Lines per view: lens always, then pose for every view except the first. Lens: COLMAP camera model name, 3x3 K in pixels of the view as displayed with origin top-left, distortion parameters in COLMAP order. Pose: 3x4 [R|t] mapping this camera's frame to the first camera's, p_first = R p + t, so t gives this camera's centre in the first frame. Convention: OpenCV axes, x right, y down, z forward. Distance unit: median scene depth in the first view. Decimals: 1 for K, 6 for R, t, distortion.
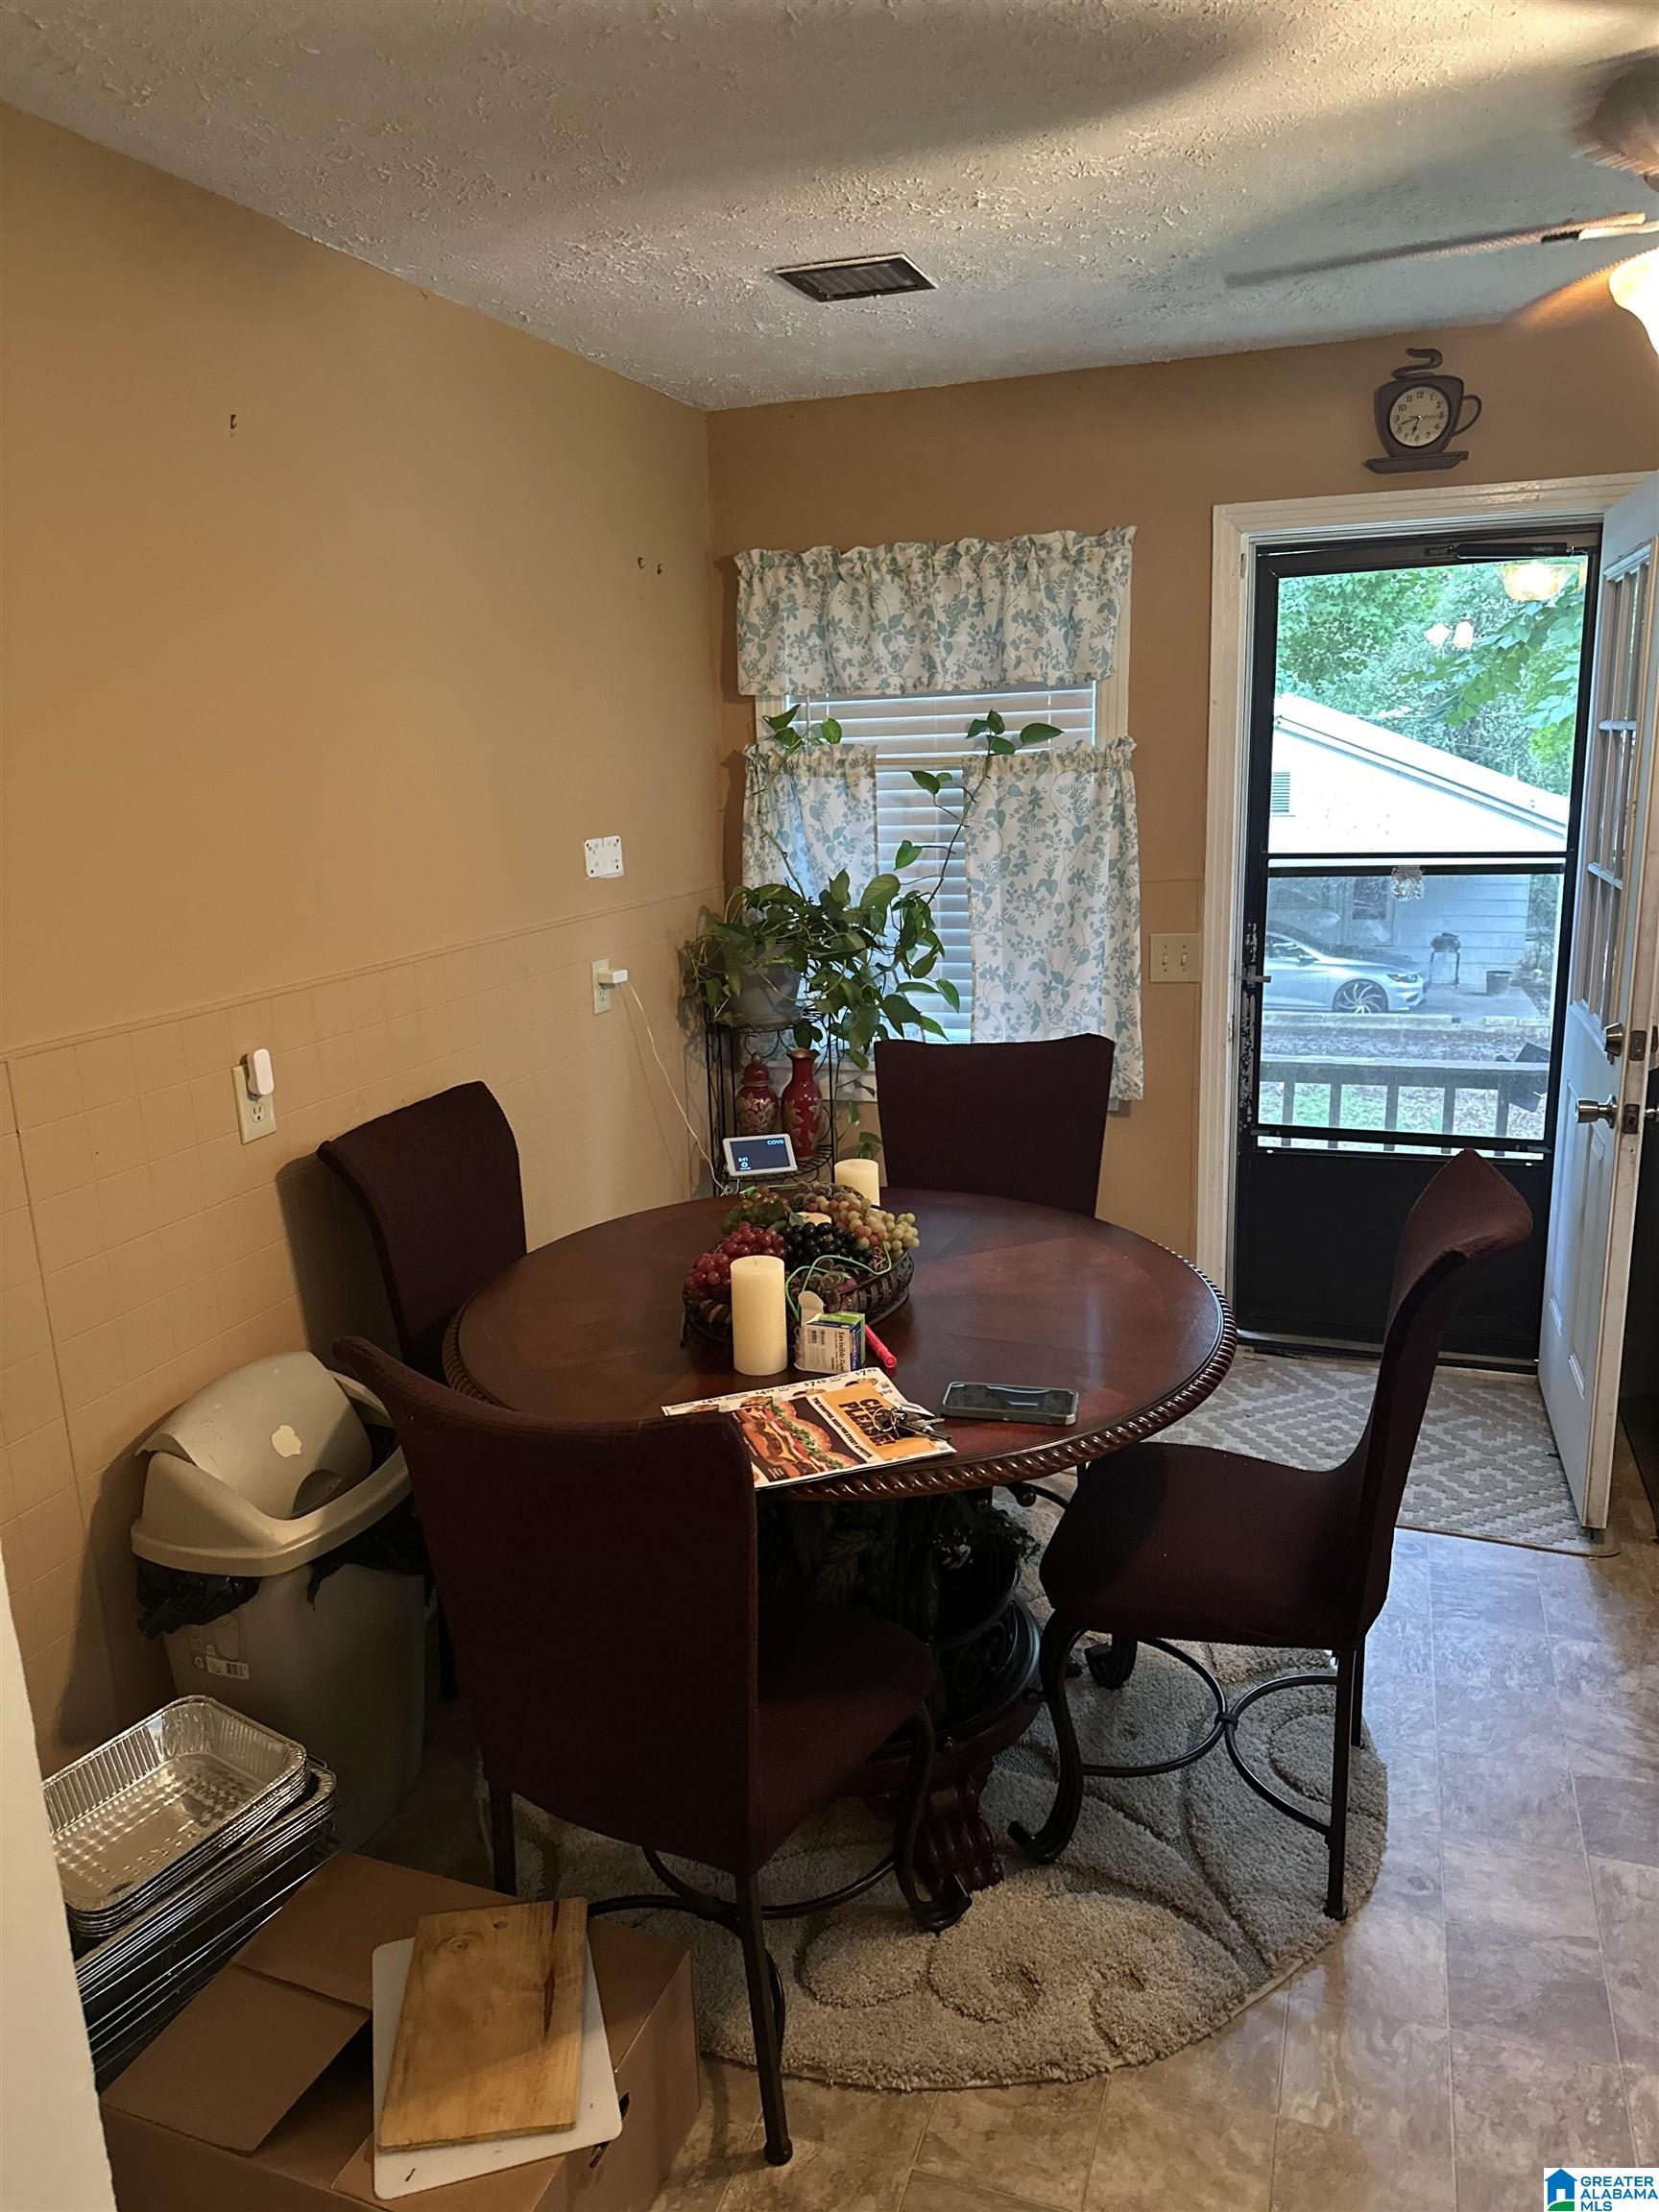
lens RADIAL K [[1545.5, 0, 829.5], [0, 1545.5, 1106.0], [0, 0, 1]] dist [0.073782, -0.119262]
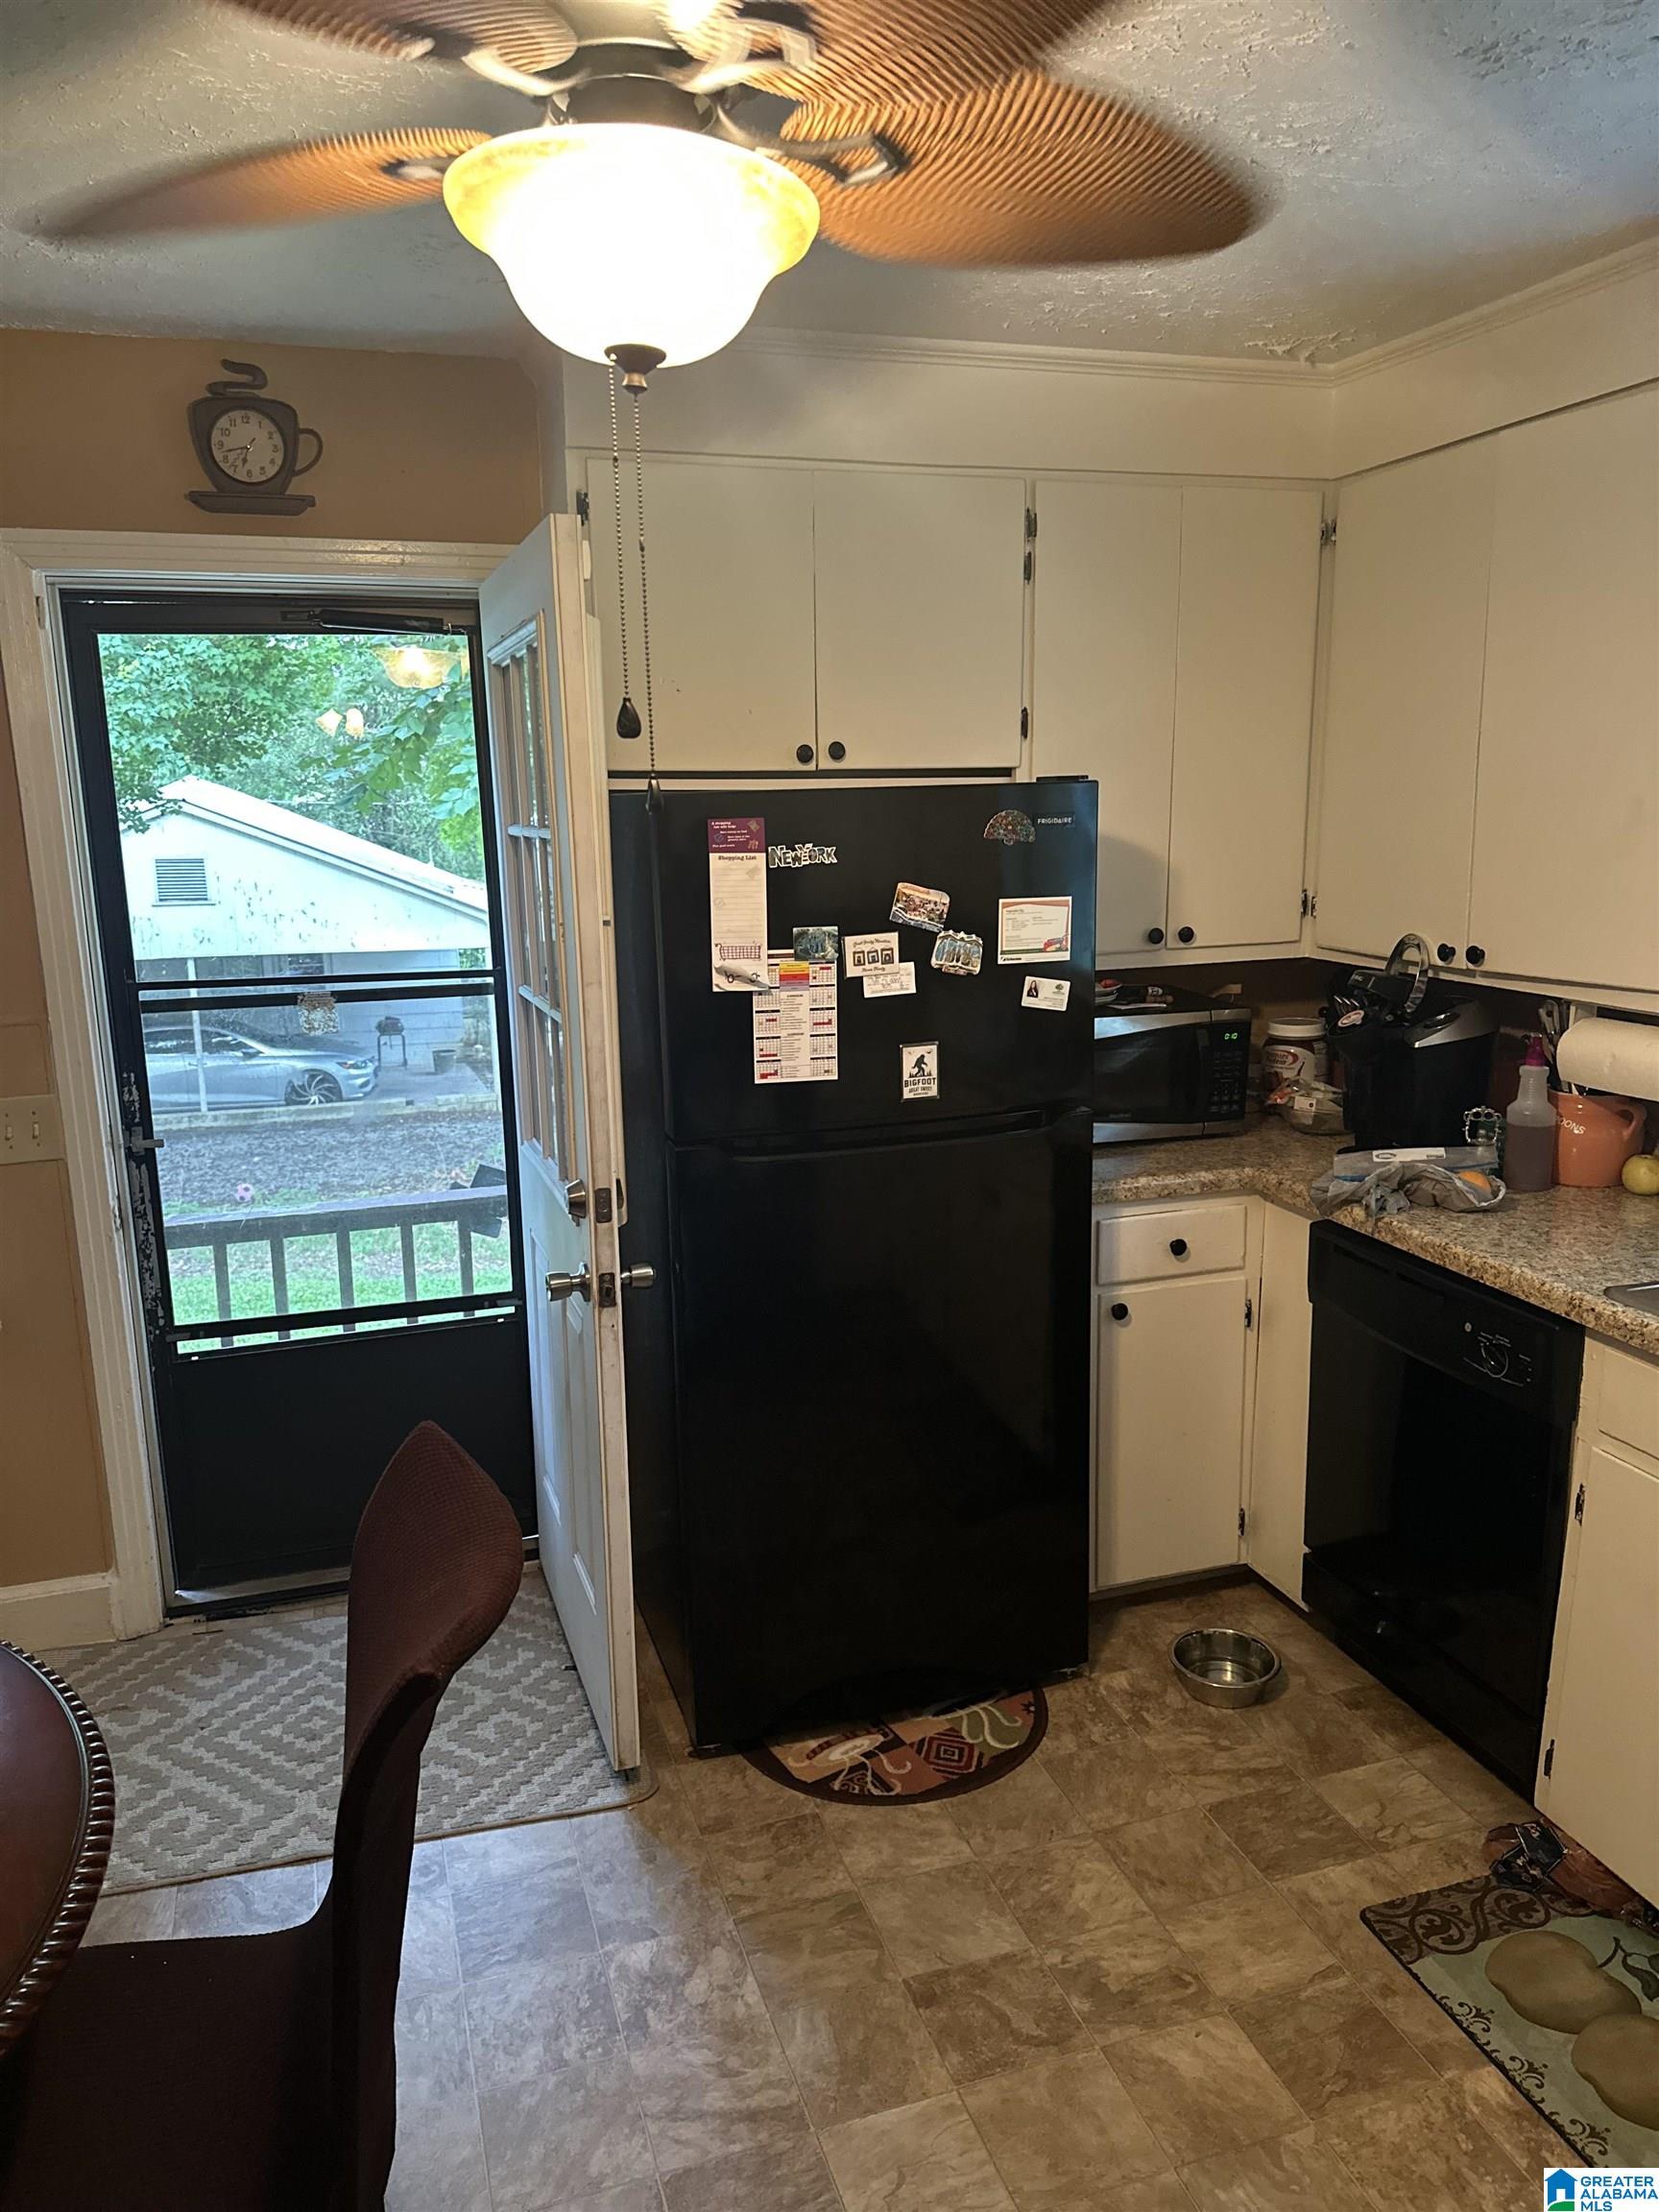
lens RADIAL K [[1557.7, 0, 829.5], [0, 1557.7, 1106.0], [0, 0, 1]] dist [0.126834, -0.233988]
pose [[0.795756, -0.103719, 0.596669, 0.081257], [0.135909, 0.990680, -0.009047, -0.048888], [-0.590170, 0.088292, 0.802436, 0.172447]]
